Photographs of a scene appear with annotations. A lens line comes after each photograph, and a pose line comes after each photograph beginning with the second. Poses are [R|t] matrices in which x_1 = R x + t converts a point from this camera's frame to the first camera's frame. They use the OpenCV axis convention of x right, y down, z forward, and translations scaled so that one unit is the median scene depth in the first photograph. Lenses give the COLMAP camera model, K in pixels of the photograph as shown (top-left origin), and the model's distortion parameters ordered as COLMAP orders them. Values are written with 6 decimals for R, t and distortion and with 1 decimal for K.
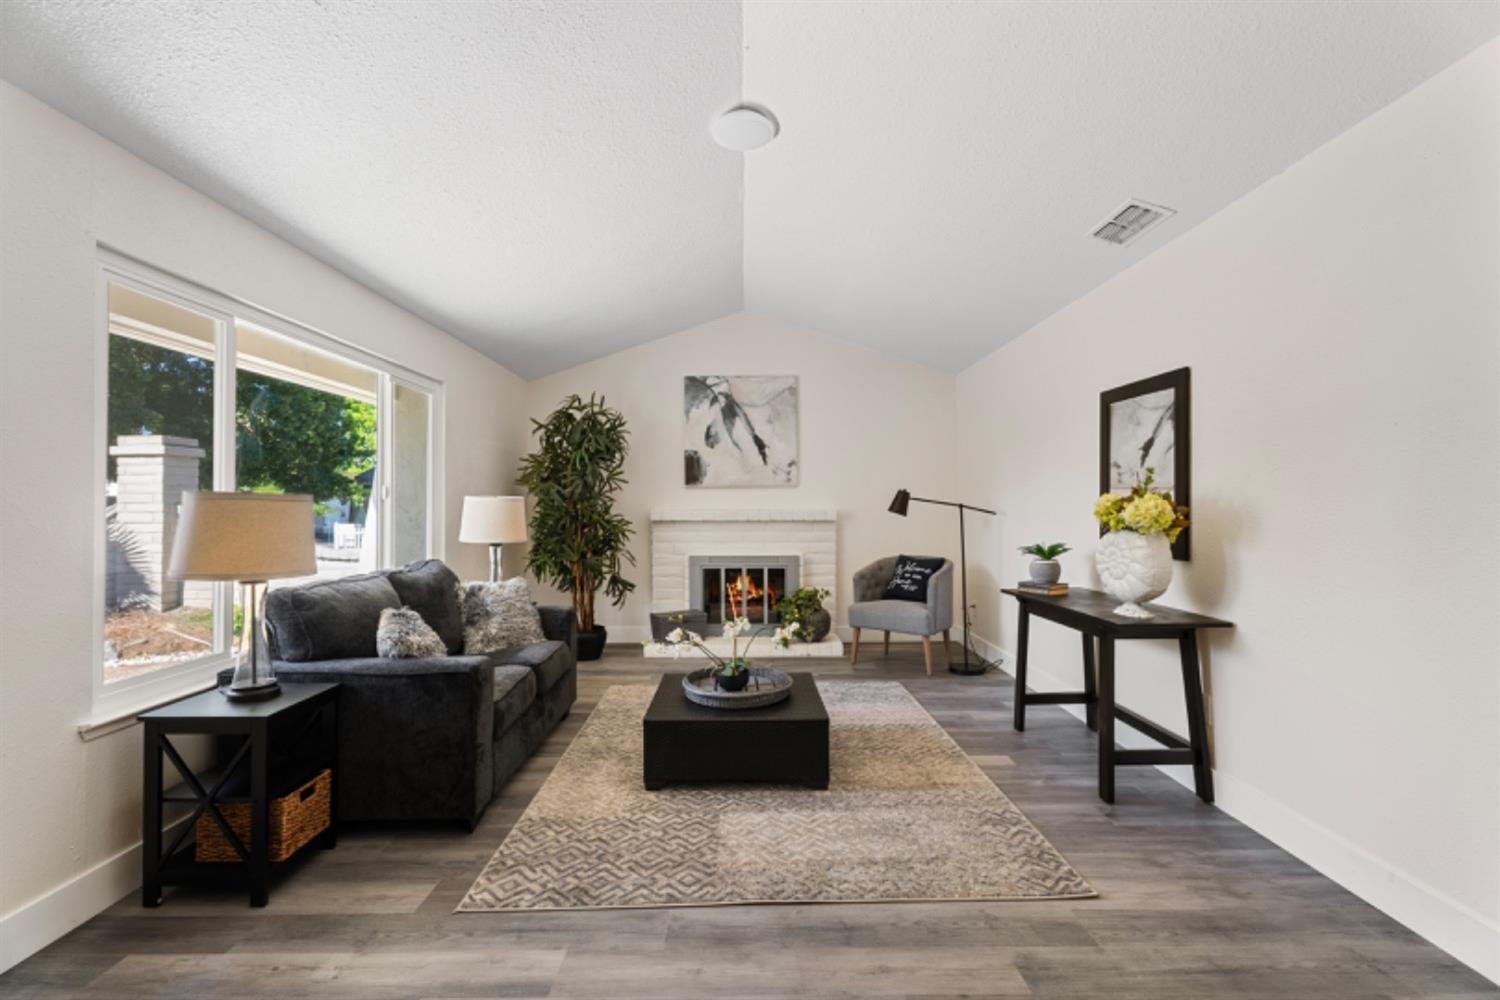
lens RADIAL K [[670.4, 0, 753.4], [0, 670.4, 500.3], [0, 0, 1]] dist [0.003974, -0.002228]
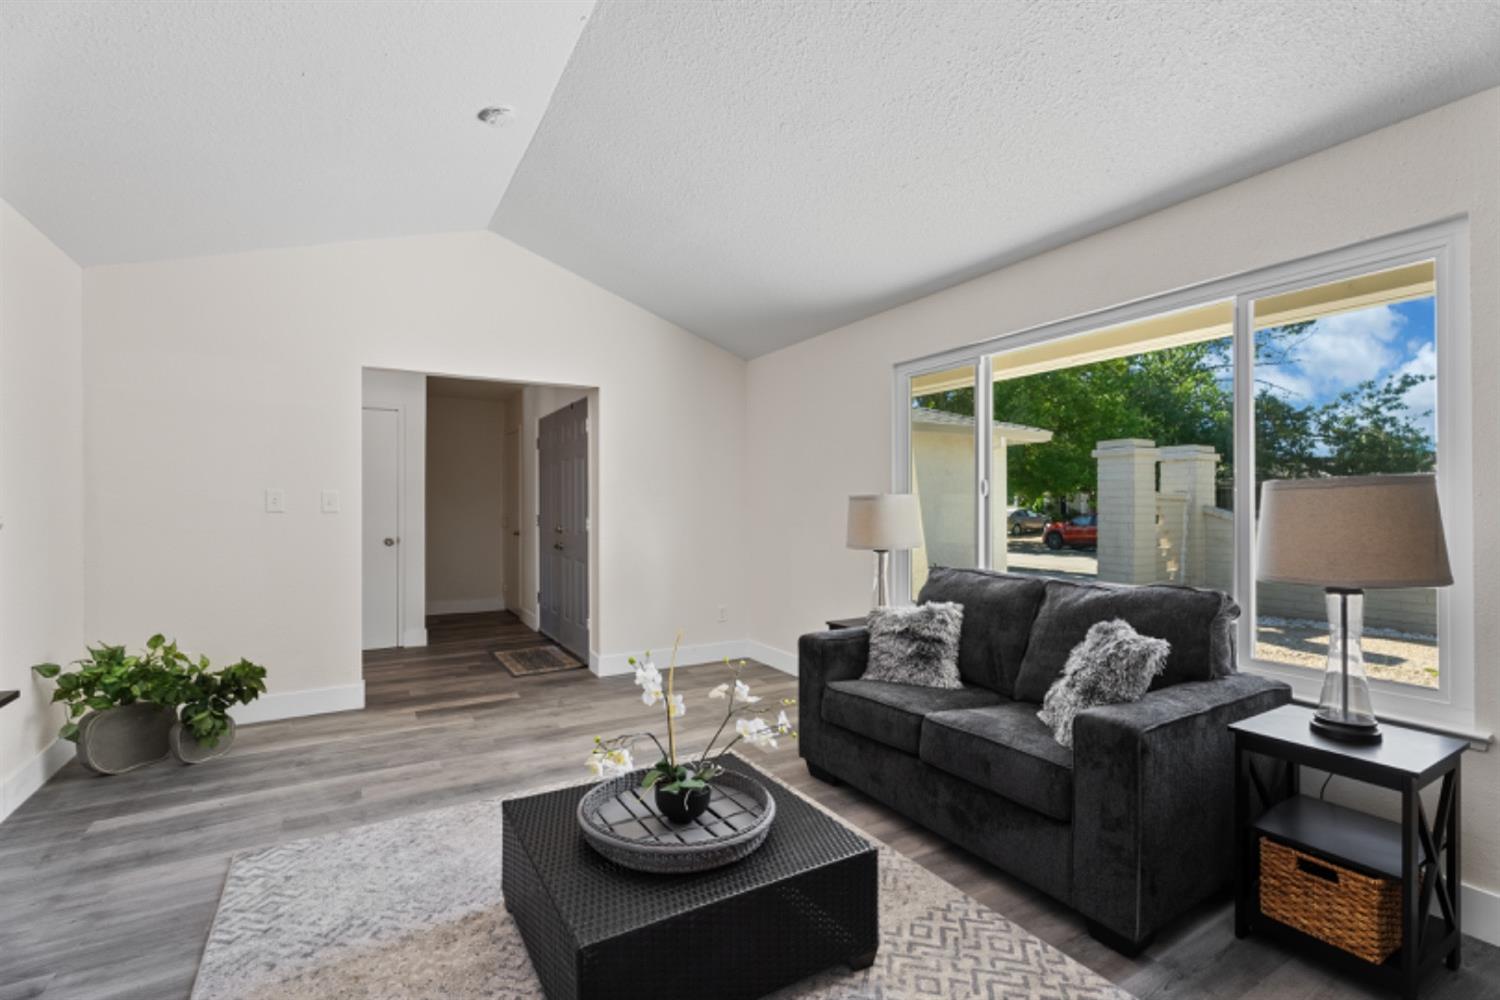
lens RADIAL K [[670.4, 0, 747.5], [0, 670.4, 503.3], [0, 0, 1]] dist [0.003974, -0.002228]
pose [[-0.868571, 0.001966, -0.495560, 0.236730], [0.009670, 0.999869, -0.012983, 0.021029], [0.495470, -0.016069, -0.868476, 1.738135]]
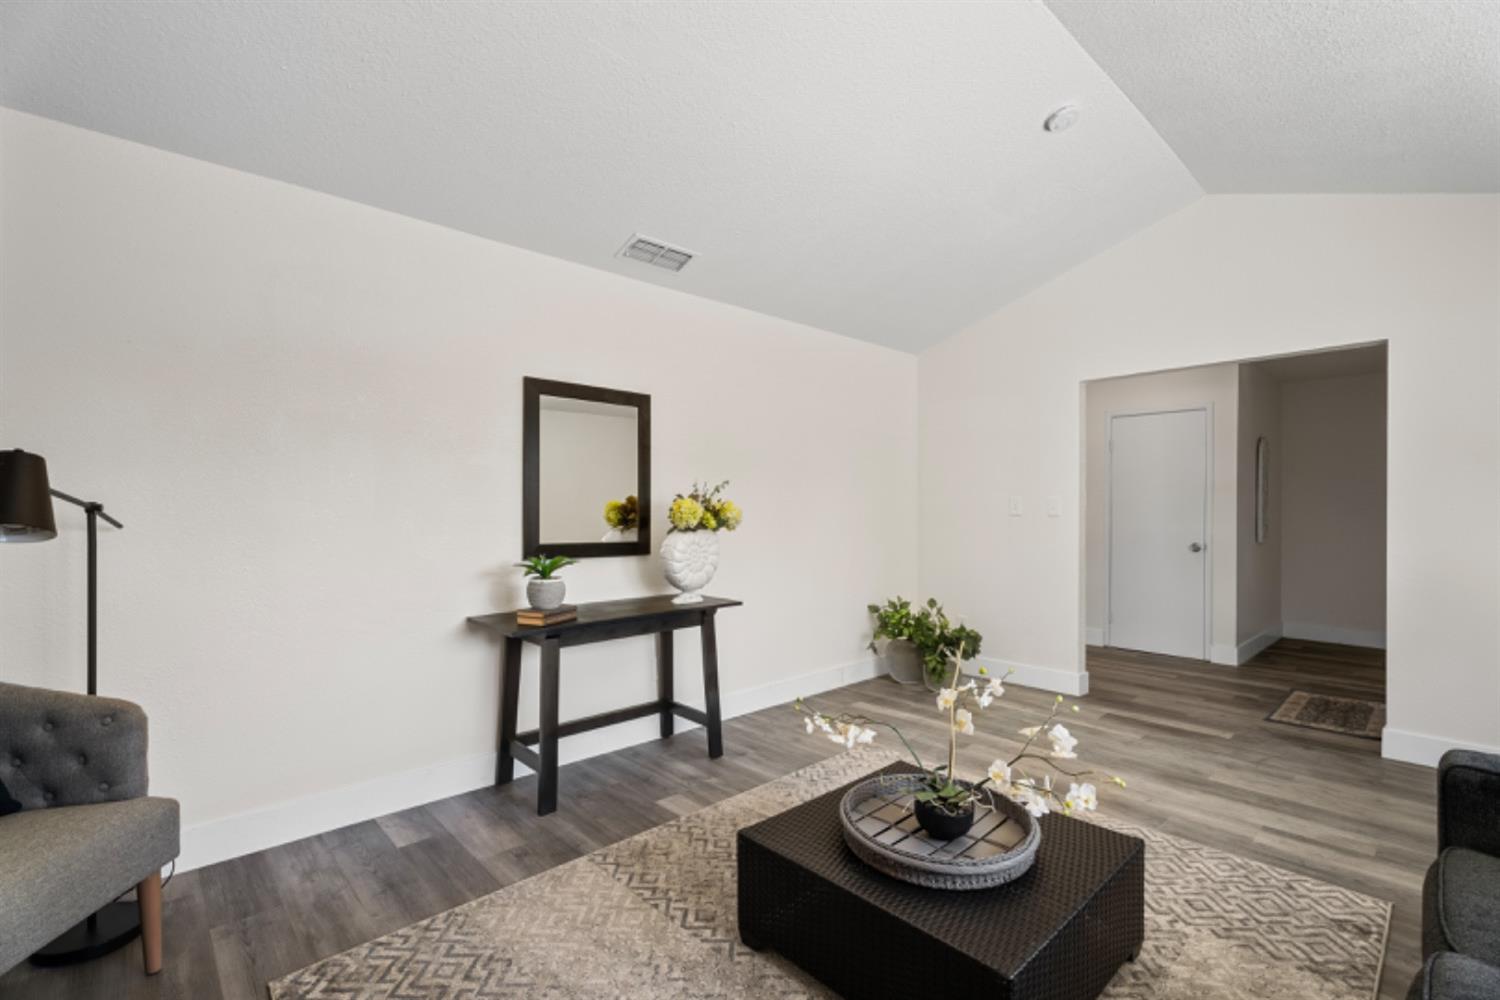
lens RADIAL K [[670.4, 0, 748.7], [0, 670.4, 512.4], [0, 0, 1]] dist [0.003974, -0.002228]
pose [[-0.670115, -0.000429, 0.742257, -0.381837], [-0.007555, 0.999952, -0.006242, 0.020408], [-0.742219, -0.009790, -0.670086, 1.695510]]
